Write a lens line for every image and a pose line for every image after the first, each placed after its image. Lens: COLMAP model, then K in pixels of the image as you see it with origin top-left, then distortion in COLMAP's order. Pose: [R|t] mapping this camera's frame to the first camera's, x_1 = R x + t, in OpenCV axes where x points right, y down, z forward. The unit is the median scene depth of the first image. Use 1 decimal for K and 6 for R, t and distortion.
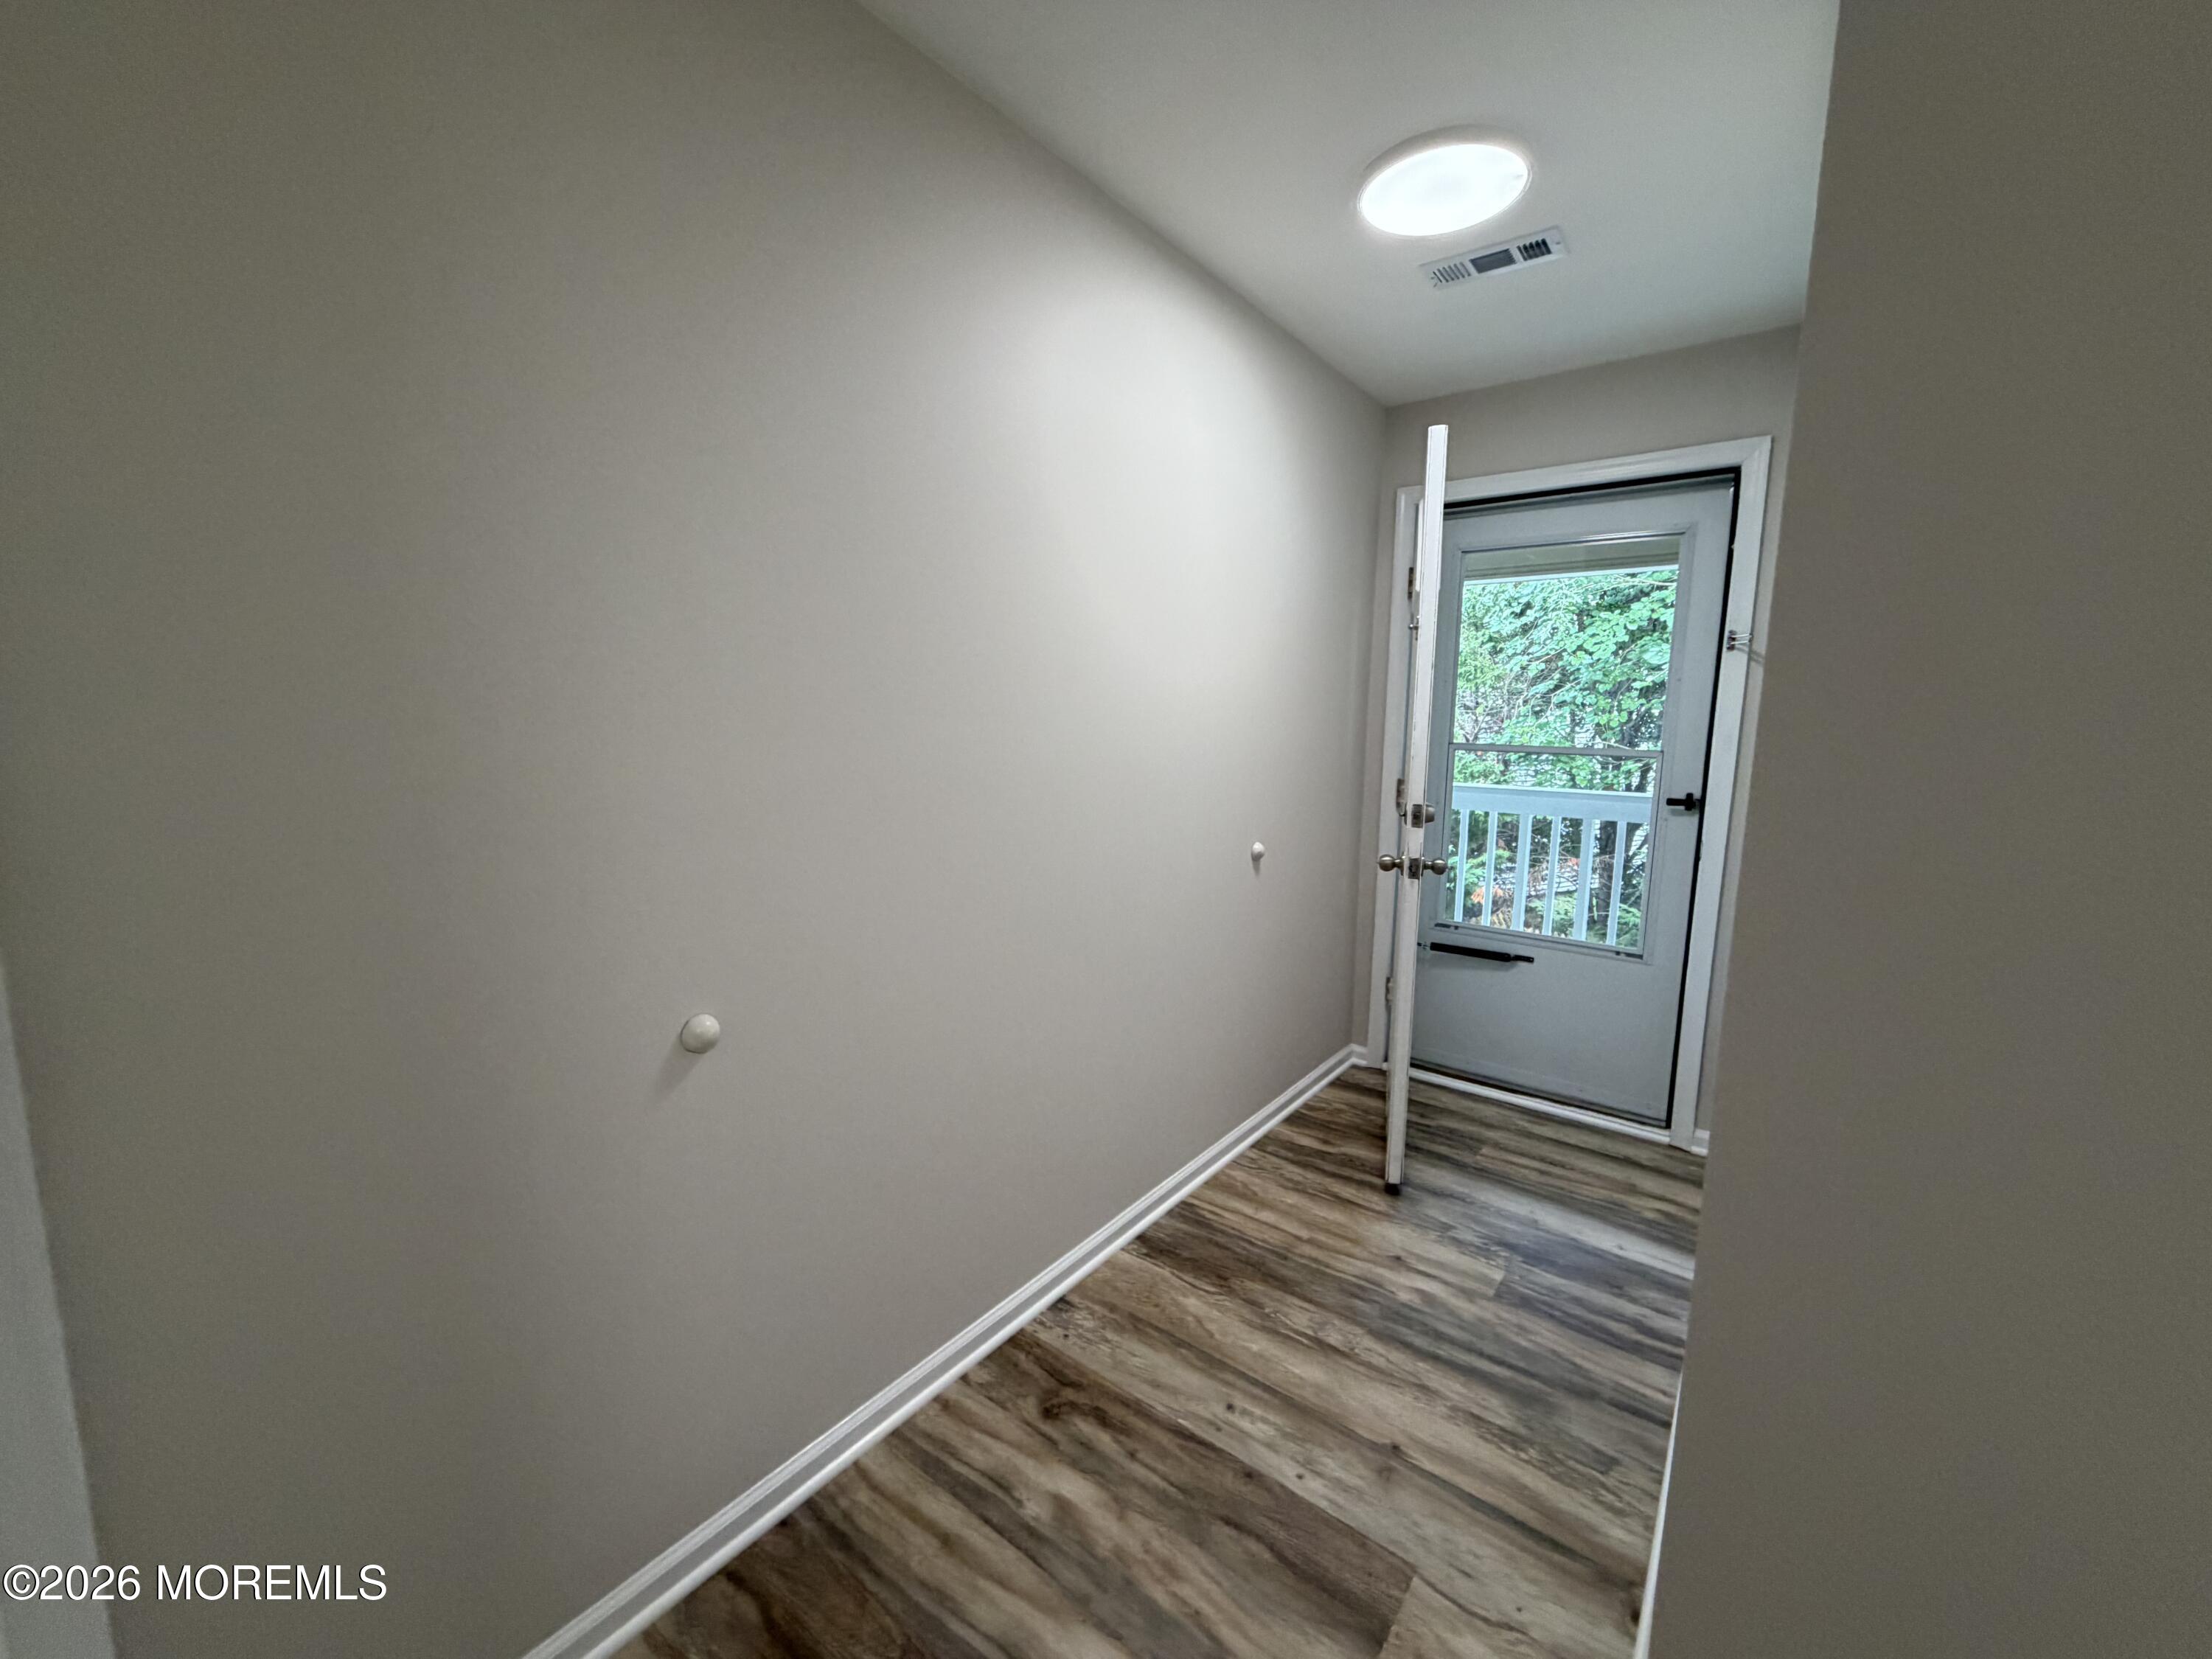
lens RADIAL K [[879.7, 0, 1098.9], [0, 879.7, 831.2], [0, 0, 1]] dist [-0.000032, 0.000139]
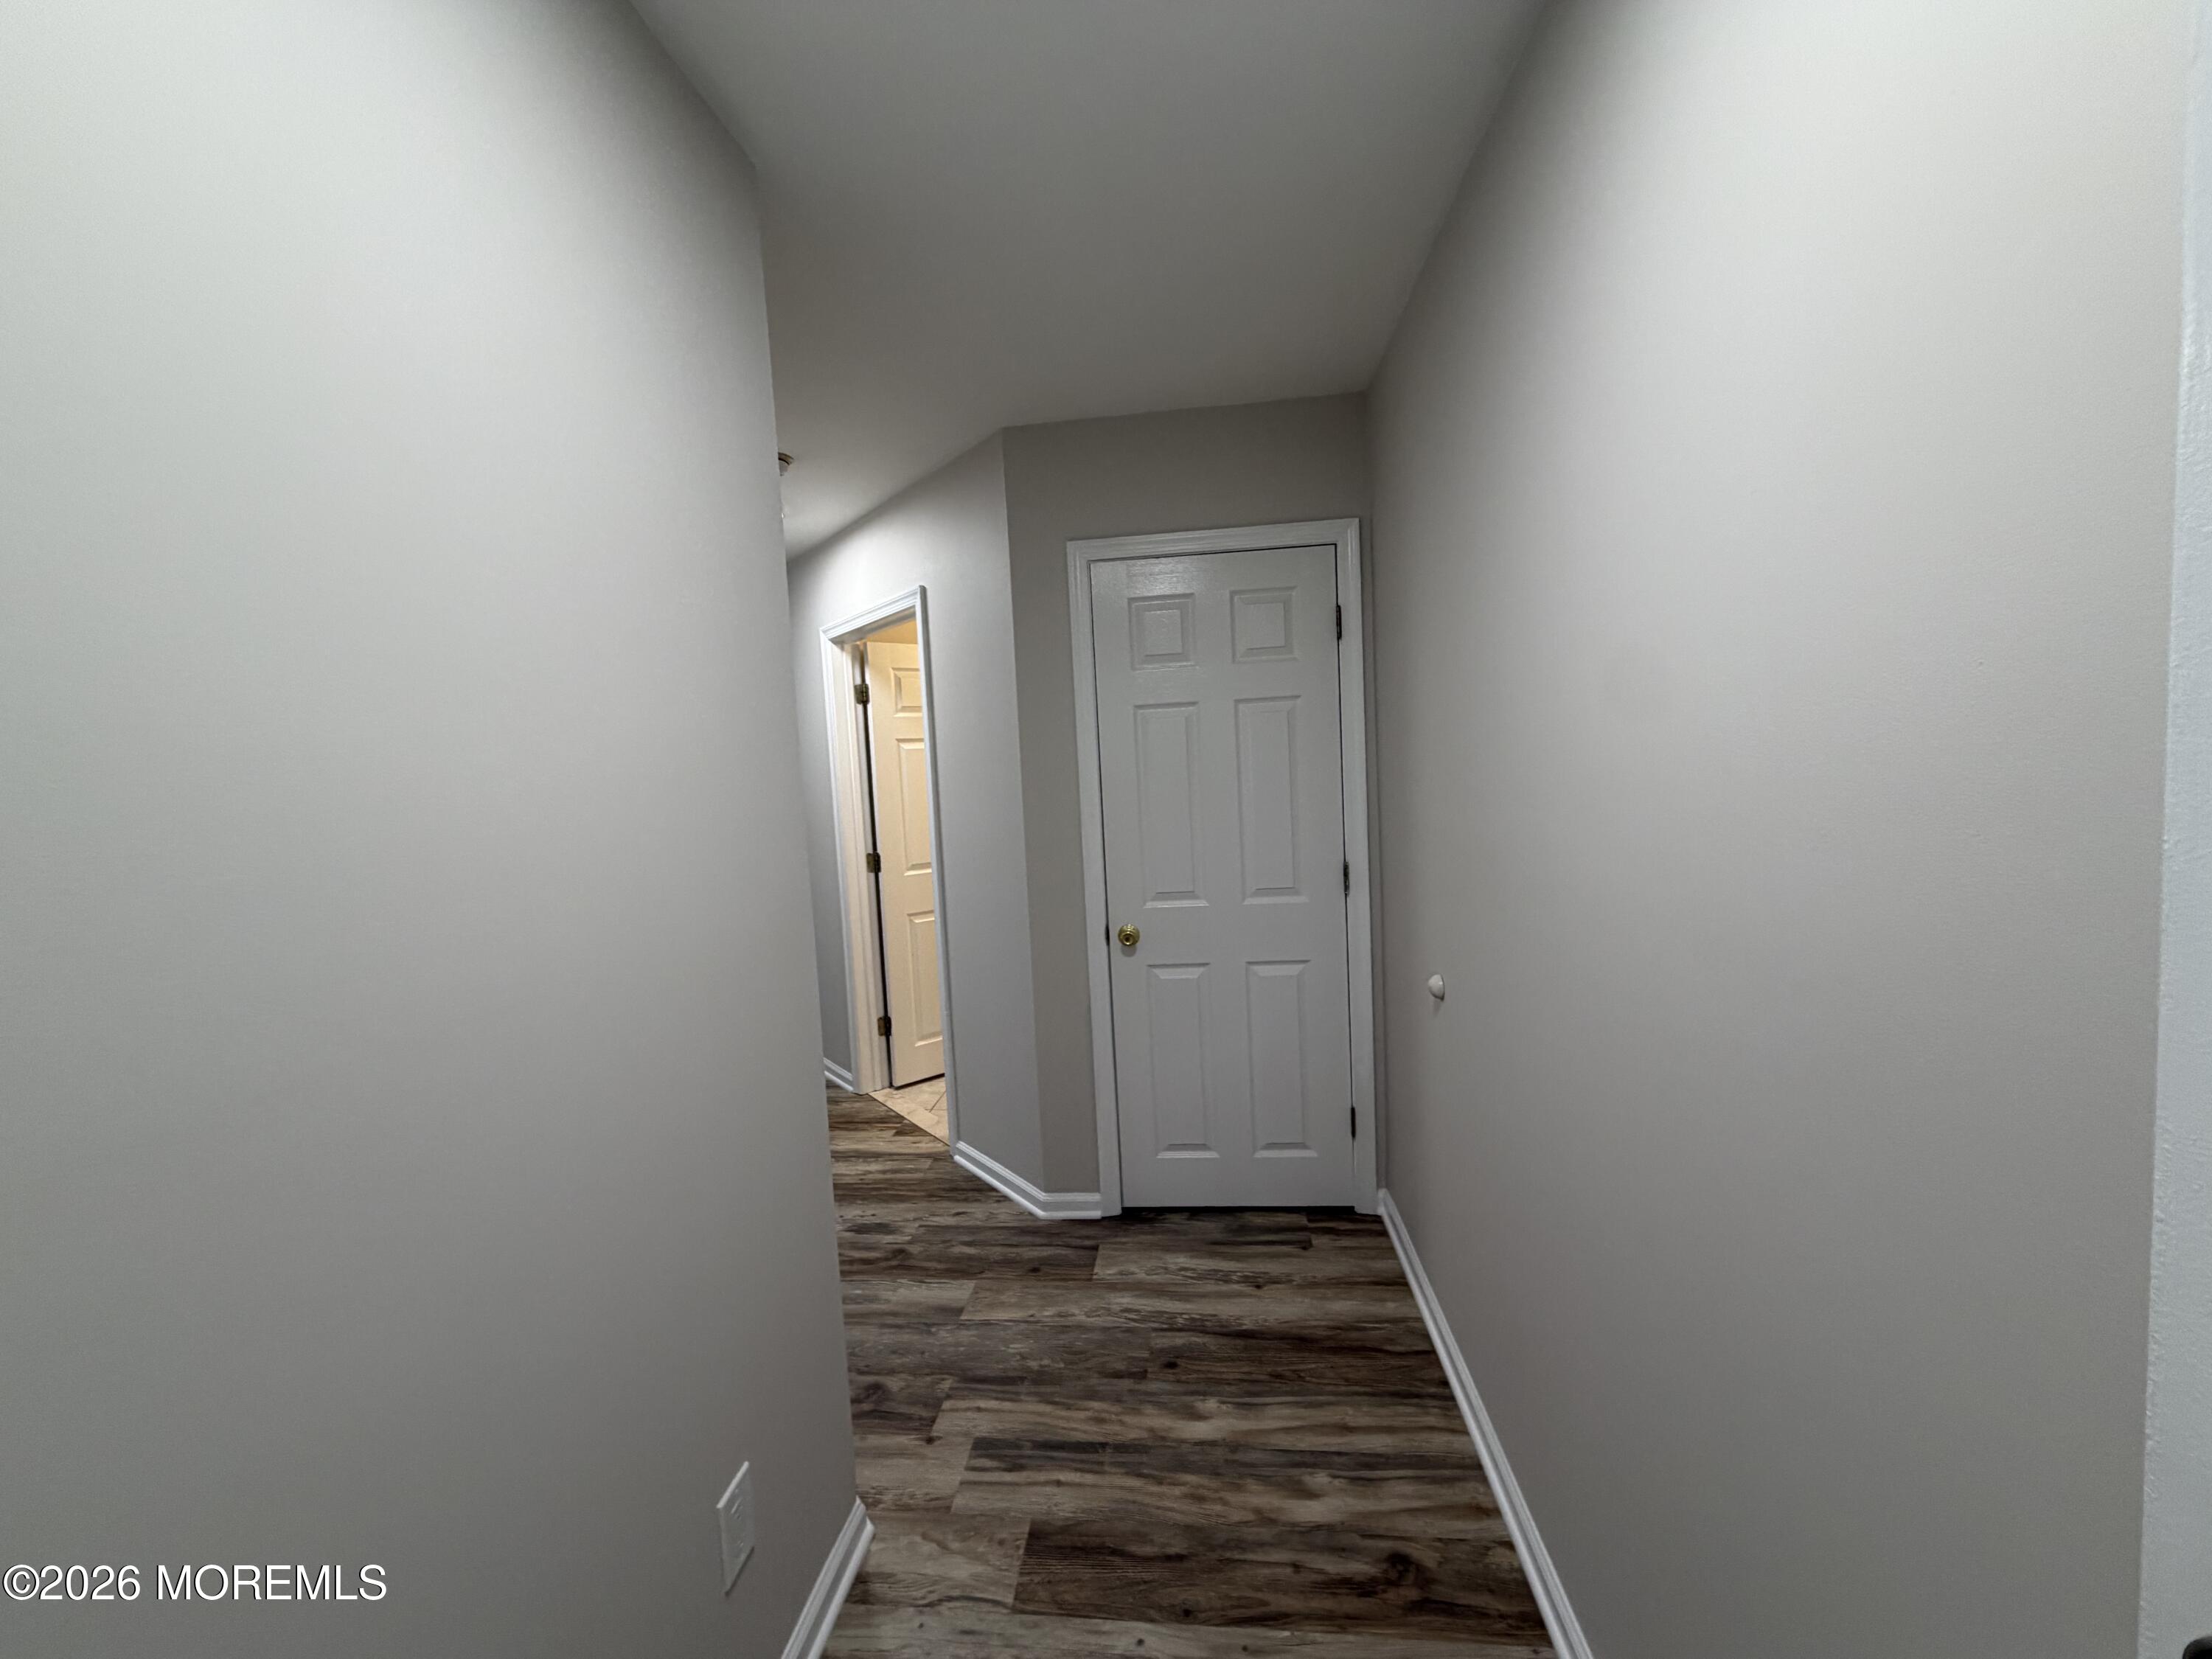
lens RADIAL K [[879.7, 0, 1098.9], [0, 879.7, 831.2], [0, 0, 1]] dist [-0.000032, 0.000139]
pose [[-0.852716, 0.066786, -0.518088, 0.717241], [-0.034704, 0.982360, 0.183753, -0.258614], [0.521221, 0.174669, -0.835356, 1.683118]]
